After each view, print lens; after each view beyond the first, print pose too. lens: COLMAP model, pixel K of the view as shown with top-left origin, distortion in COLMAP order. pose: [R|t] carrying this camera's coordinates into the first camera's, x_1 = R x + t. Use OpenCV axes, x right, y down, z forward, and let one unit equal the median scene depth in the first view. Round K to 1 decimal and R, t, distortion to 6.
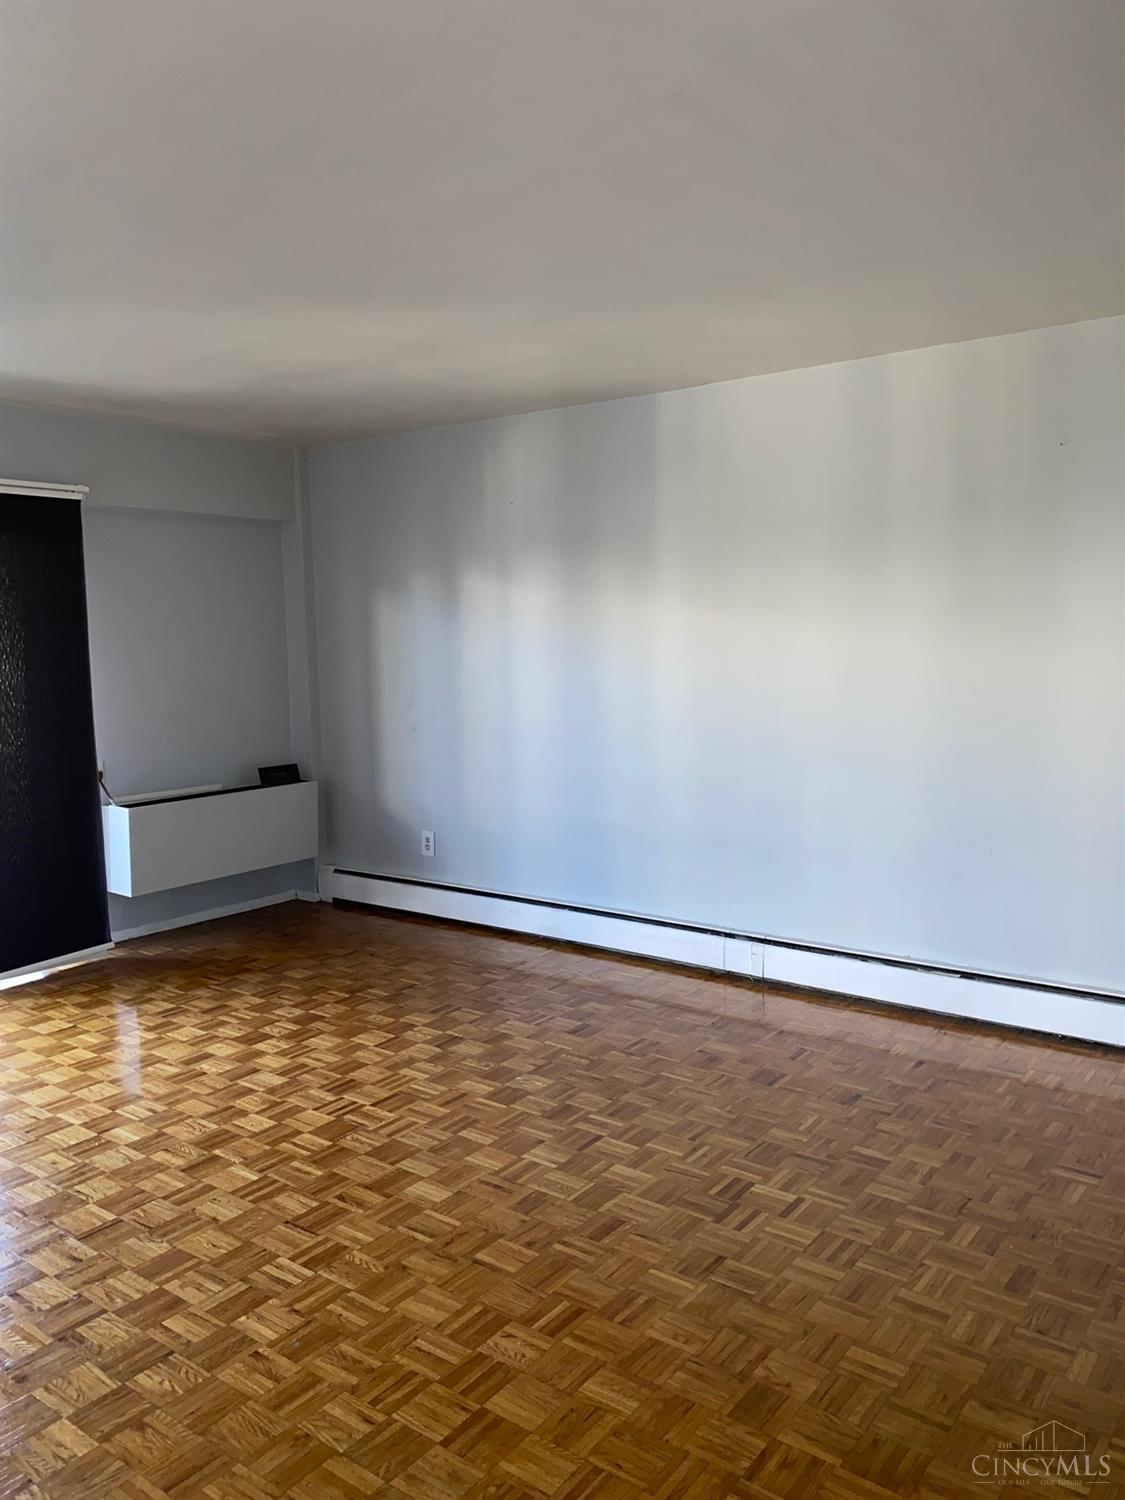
lens RADIAL K [[1146.6, 0, 562.5], [0, 1146.6, 750.0], [0, 0, 1]] dist [0.062277, -0.080884]
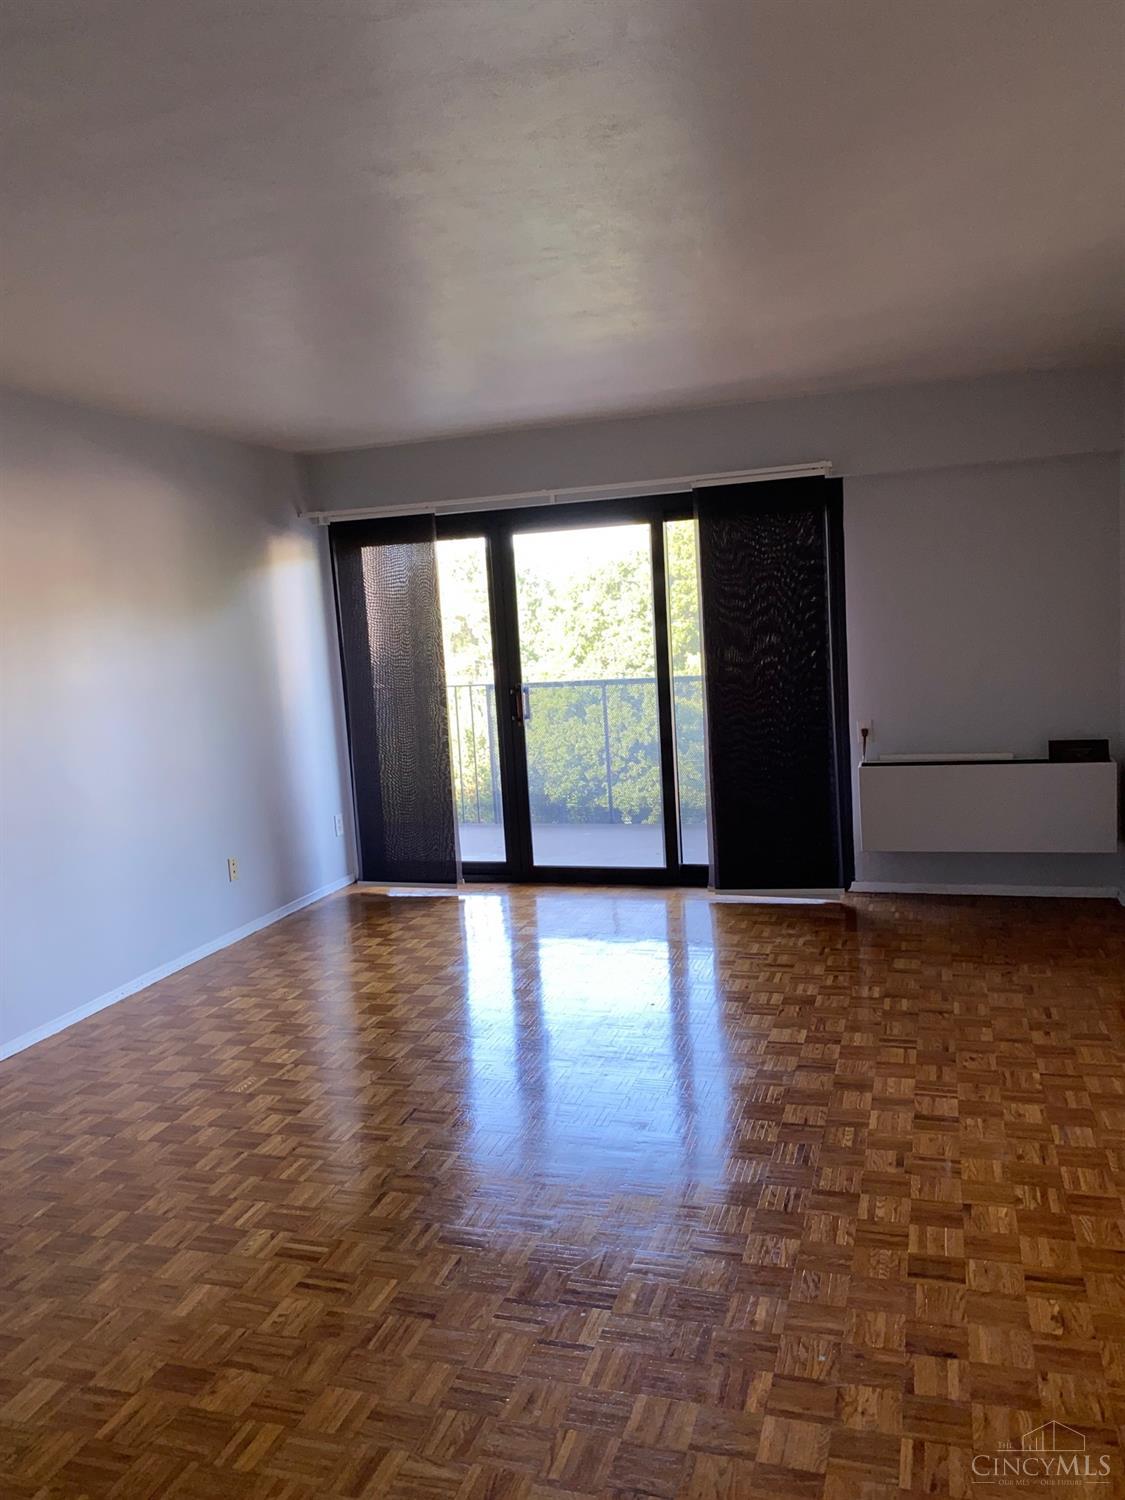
lens RADIAL K [[1146.6, 0, 562.5], [0, 1146.6, 750.0], [0, 0, 1]] dist [0.062277, -0.080884]
pose [[0.328944, 0.108991, -0.938039, 0.599523], [-0.041999, 0.994023, 0.100768, -0.068149], [0.943415, 0.006250, 0.331556, 0.473075]]
